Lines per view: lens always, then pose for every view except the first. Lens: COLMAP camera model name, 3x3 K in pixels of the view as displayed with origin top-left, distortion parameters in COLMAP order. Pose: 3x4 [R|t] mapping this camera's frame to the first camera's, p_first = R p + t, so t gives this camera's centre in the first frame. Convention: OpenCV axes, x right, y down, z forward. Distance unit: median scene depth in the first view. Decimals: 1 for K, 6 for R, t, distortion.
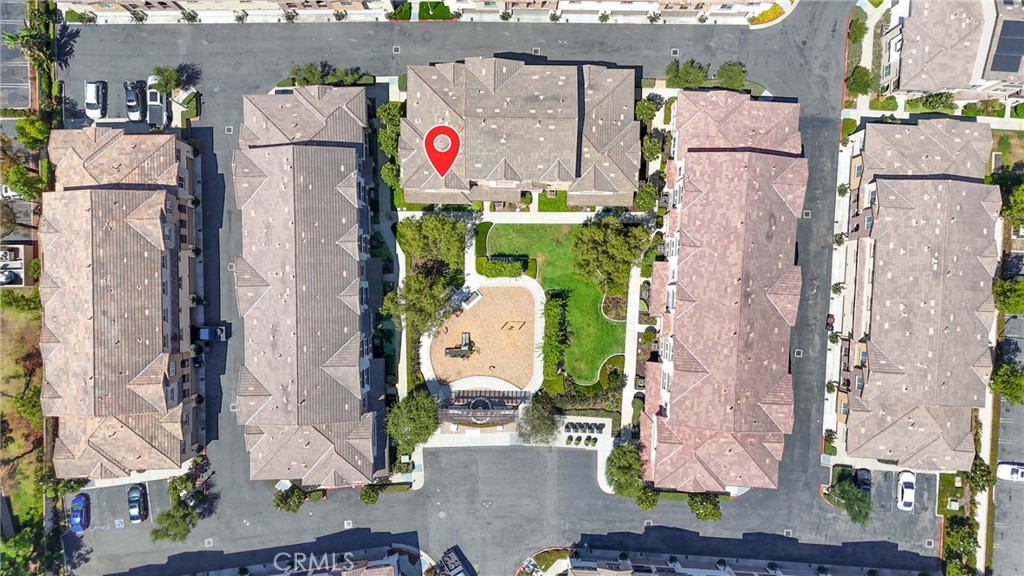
lens RADIAL K [[757.5, 0, 512.0], [0, 757.5, 288.0], [0, 0, 1]] dist [0.111352, -0.119667]
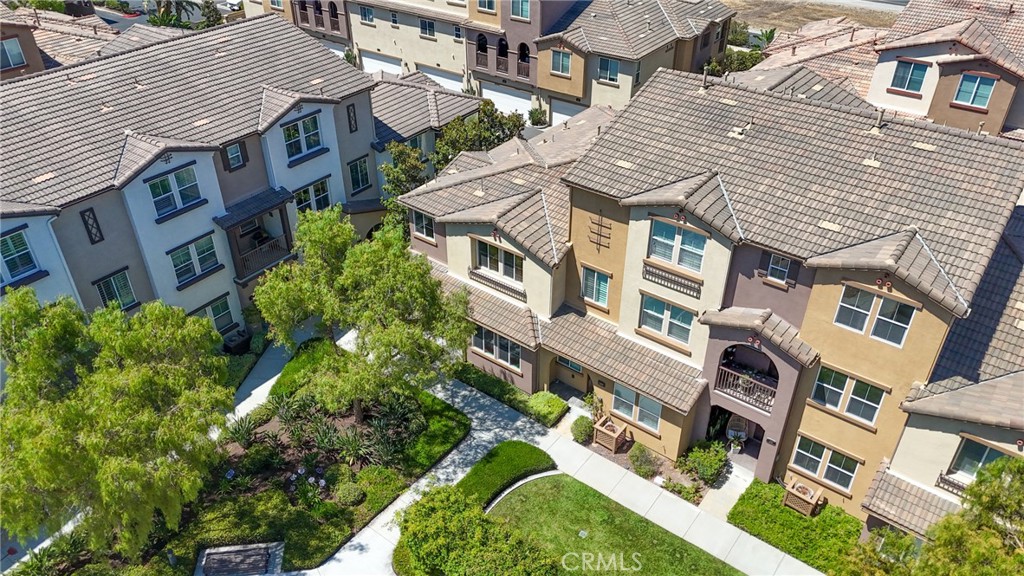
lens RADIAL K [[757.5, 0, 512.0], [0, 757.5, 288.0], [0, 0, 1]] dist [0.111352, -0.119667]
pose [[0.801033, 0.333705, -0.496977, 0.080009], [-0.598619, 0.448183, -0.663918, 0.082906], [0.001184, 0.829321, 0.558772, 0.786022]]
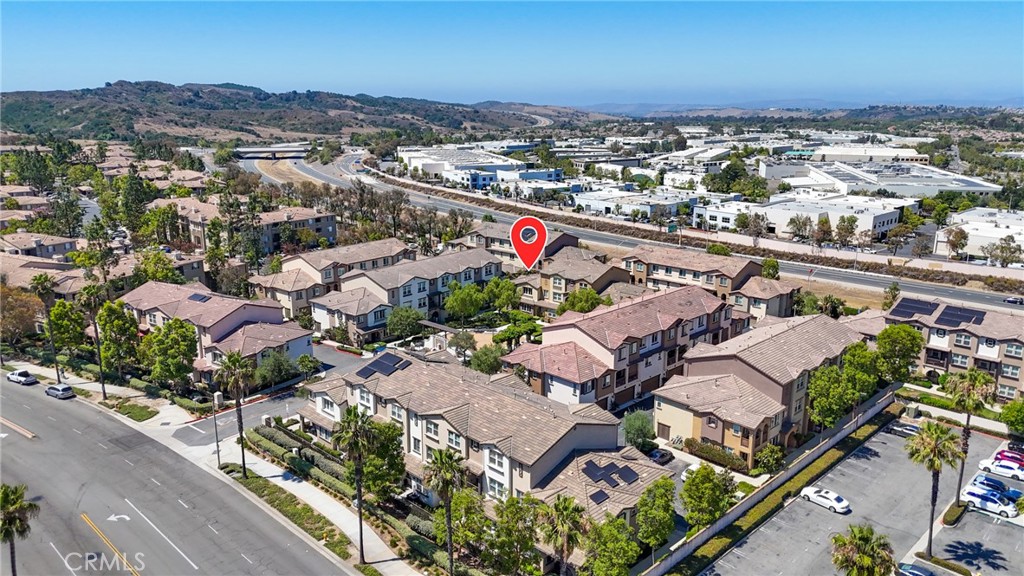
lens RADIAL K [[757.5, 0, 512.0], [0, 757.5, 288.0], [0, 0, 1]] dist [0.111352, -0.119667]
pose [[0.746495, 0.155263, -0.647023, 0.899494], [-0.665376, 0.180654, -0.724319, 1.022772], [0.004427, 0.971214, 0.238166, 0.573661]]
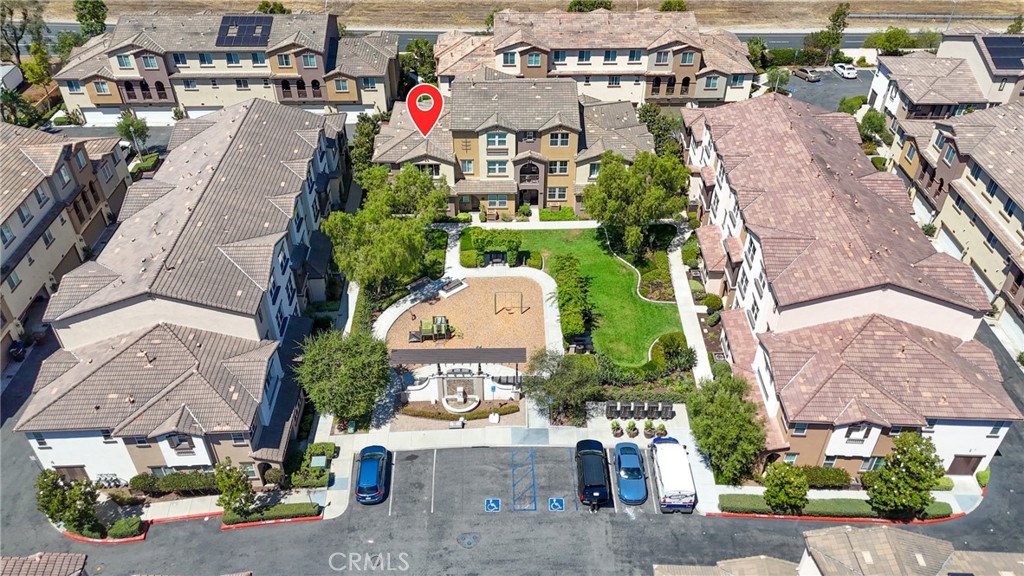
lens RADIAL K [[757.5, 0, 512.0], [0, 757.5, 288.0], [0, 0, 1]] dist [0.111352, -0.119667]
pose [[0.999646, -0.020988, 0.016326, -0.009642], [0.025659, 0.600349, -0.799326, 0.583957], [0.006975, 0.799463, 0.600675, 0.573451]]
